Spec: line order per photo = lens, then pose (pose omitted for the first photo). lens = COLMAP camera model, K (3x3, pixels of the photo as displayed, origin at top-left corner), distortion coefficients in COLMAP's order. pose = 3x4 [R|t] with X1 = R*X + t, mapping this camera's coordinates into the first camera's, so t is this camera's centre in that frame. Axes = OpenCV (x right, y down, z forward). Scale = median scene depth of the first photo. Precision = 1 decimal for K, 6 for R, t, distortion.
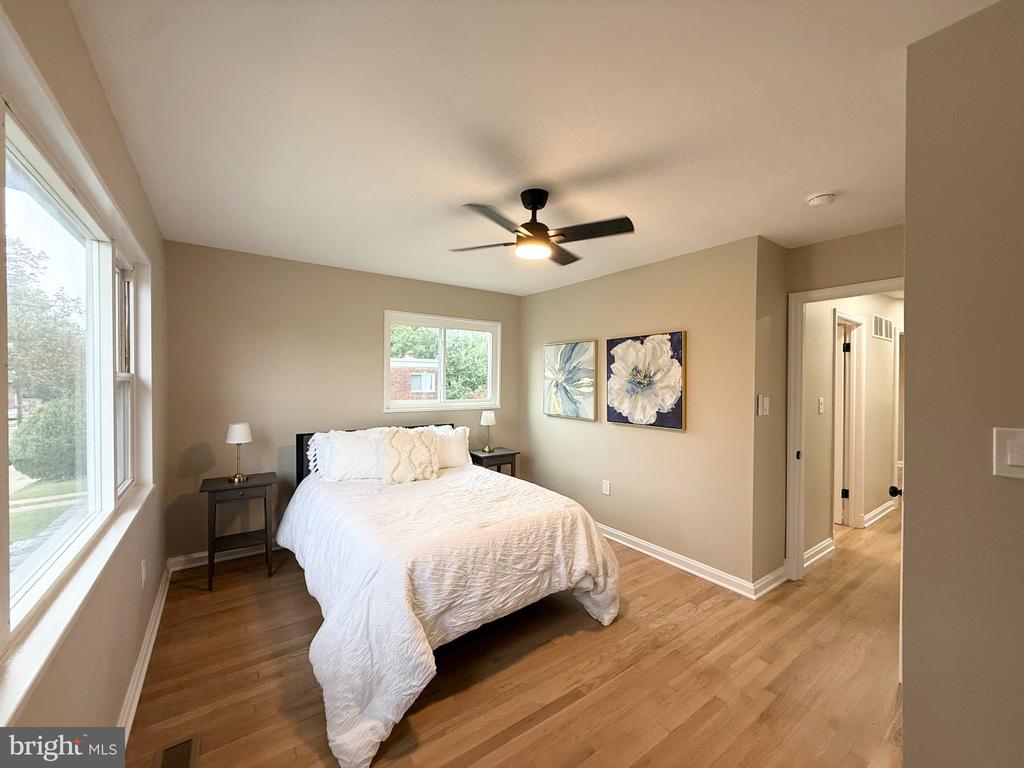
lens RADIAL K [[408.5, 0, 510.1], [0, 408.5, 382.0], [0, 0, 1]] dist [0.000447, -0.000101]
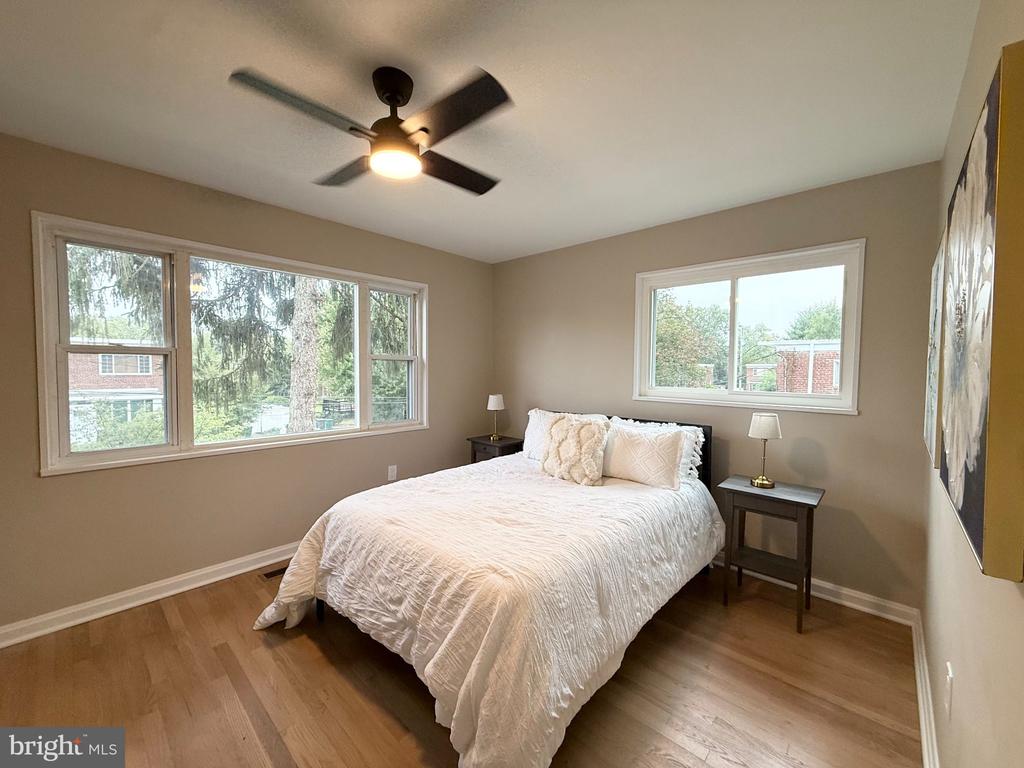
lens RADIAL K [[408.5, 0, 510.3], [0, 408.5, 387.4], [0, 0, 1]] dist [0.000447, -0.000101]
pose [[0.204122, 0.040452, -0.978109, 0.888941], [-0.011421, 0.999176, 0.038940, 0.041856], [0.978879, 0.003222, 0.204416, 1.180753]]
